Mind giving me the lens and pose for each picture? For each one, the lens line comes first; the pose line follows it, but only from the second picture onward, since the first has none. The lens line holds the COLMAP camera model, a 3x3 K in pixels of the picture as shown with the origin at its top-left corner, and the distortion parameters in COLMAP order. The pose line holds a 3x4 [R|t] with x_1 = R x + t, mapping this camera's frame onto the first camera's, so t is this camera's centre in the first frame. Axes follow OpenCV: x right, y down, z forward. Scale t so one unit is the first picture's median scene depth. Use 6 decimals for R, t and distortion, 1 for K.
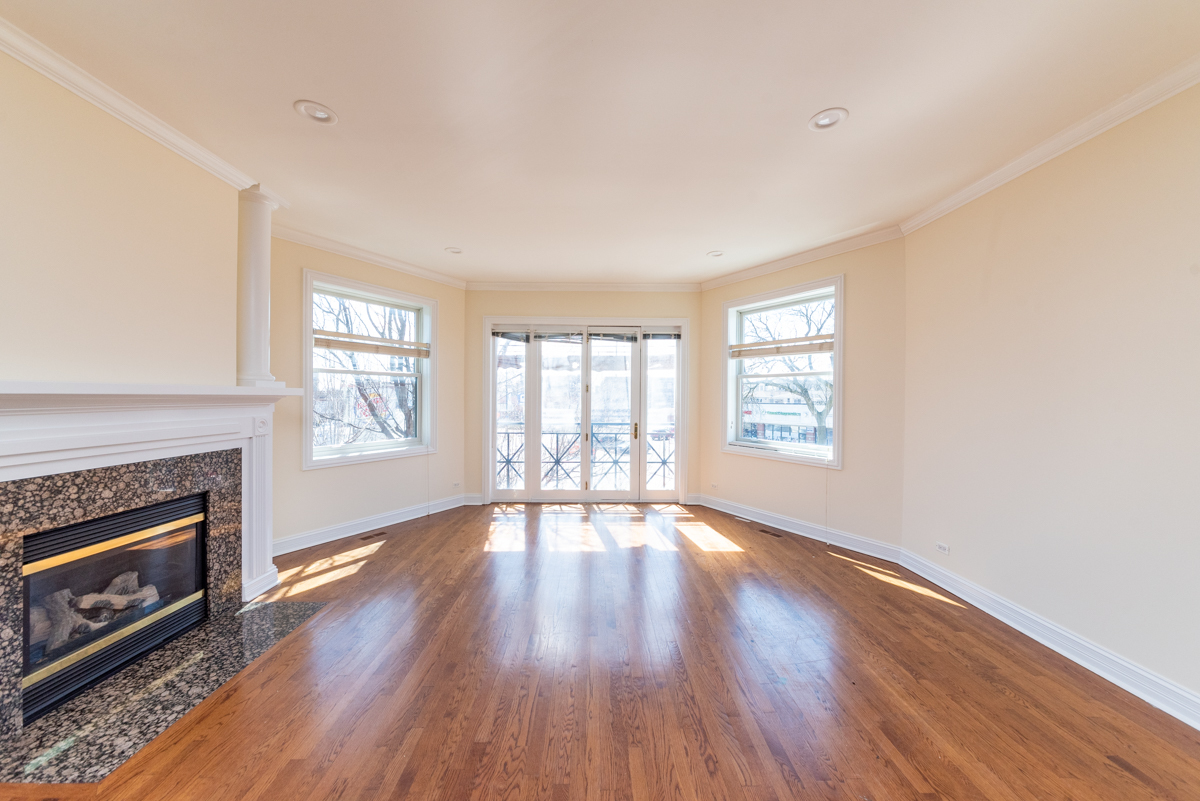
lens RADIAL K [[424.2, 0, 604.2], [0, 424.2, 401.2], [0, 0, 1]] dist [0.001877, 0.000875]
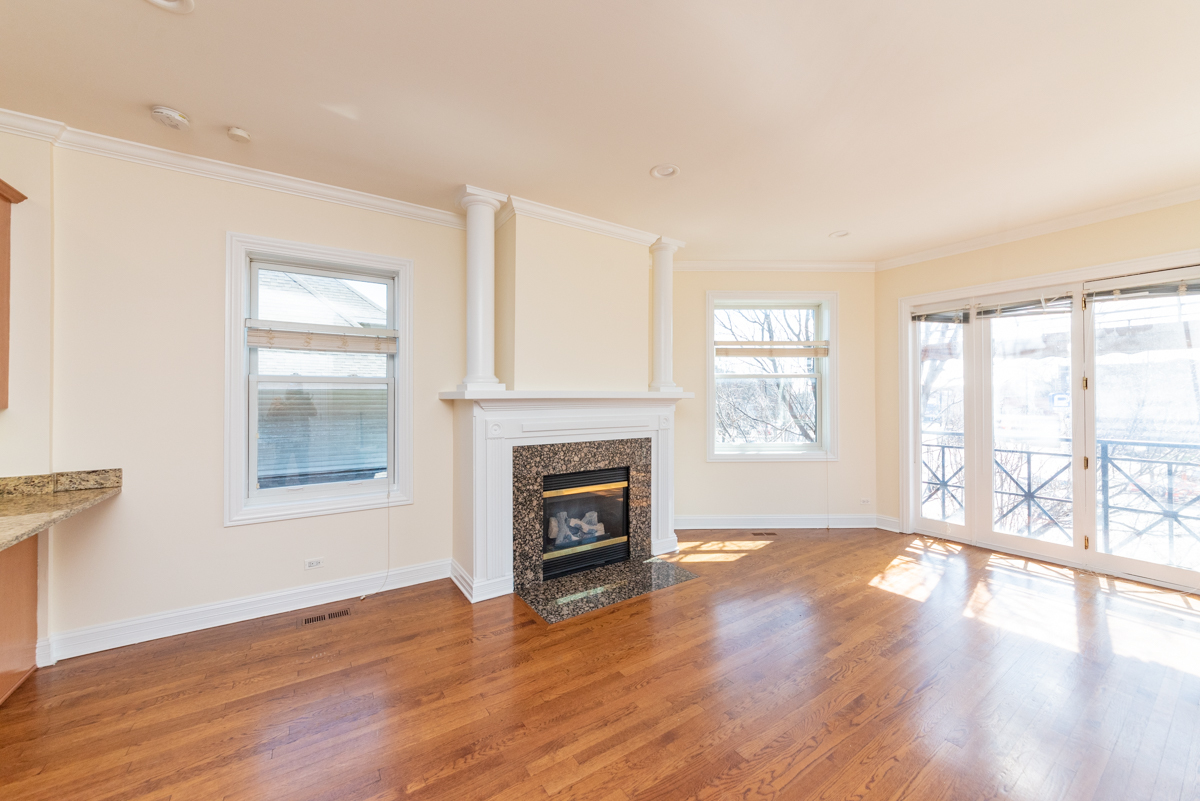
lens RADIAL K [[454.6, 0, 599.2], [0, 454.6, 392.4], [0, 0, 1]] dist [-0.010082, 0.000482]
pose [[0.529081, -0.018455, -0.848371, 0.196748], [-0.004486, 0.999689, -0.024544, 0.003273], [0.848559, 0.016792, 0.528834, 0.080526]]
